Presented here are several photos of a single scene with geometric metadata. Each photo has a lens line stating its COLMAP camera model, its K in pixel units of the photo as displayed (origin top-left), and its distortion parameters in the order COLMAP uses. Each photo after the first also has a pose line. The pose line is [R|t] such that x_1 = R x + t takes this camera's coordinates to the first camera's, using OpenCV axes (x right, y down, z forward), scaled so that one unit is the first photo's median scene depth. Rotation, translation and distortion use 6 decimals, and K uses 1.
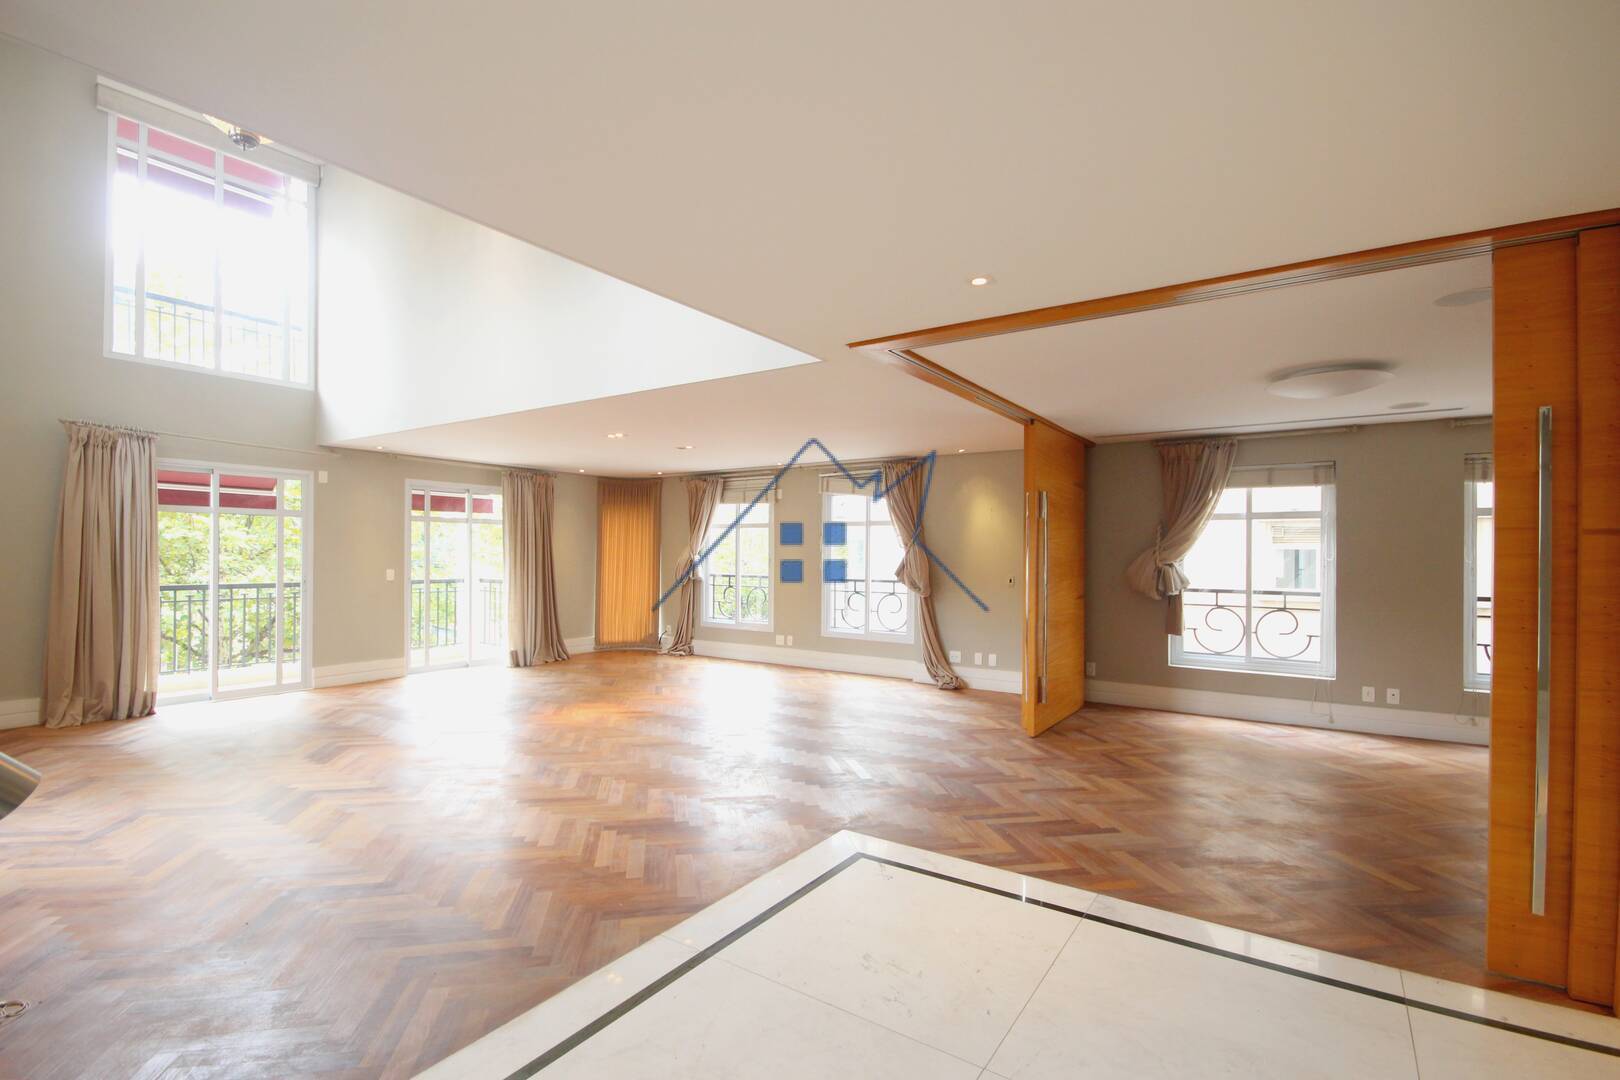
lens RADIAL K [[778.3, 0, 806.8], [0, 778.3, 562.2], [0, 0, 1]] dist [0.001093, -0.001252]
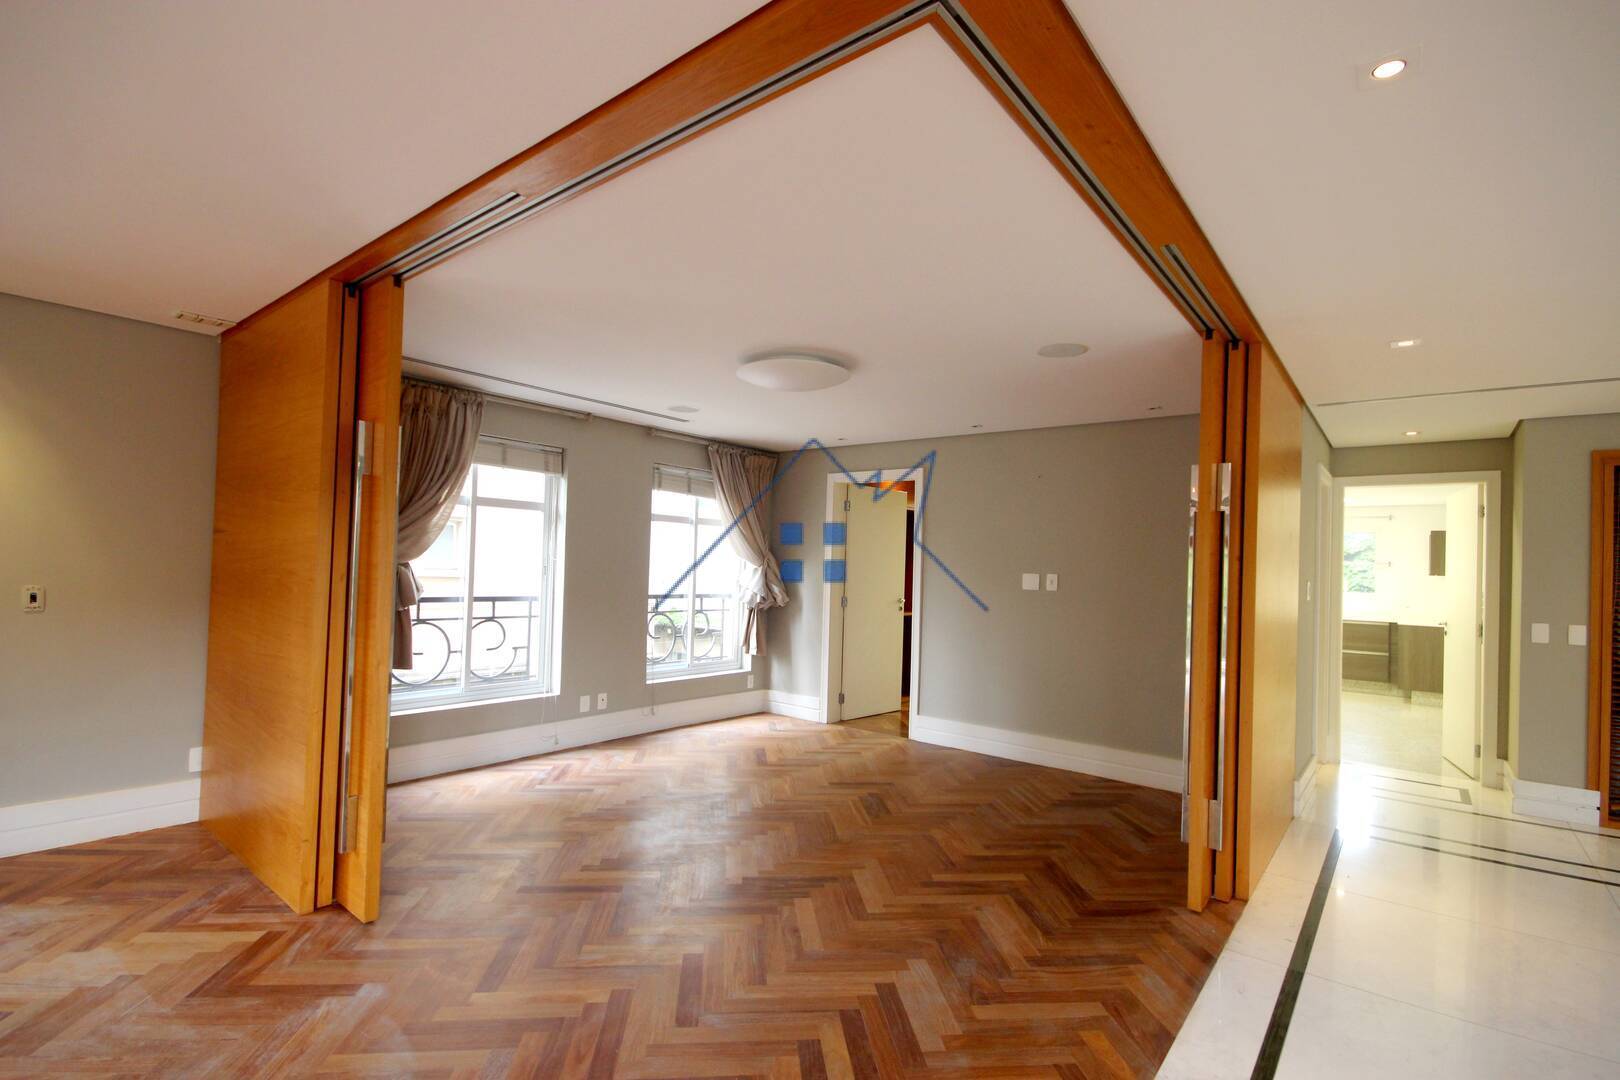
lens RADIAL K [[751.3, 0, 815.0], [0, 751.3, 552.4], [0, 0, 1]] dist [0.001000, -0.005823]
pose [[0.070002, 0.015886, 0.997420, -0.112006], [-0.016754, 0.999751, -0.014747, -0.002209], [-0.997406, -0.015679, 0.070251, 0.465037]]
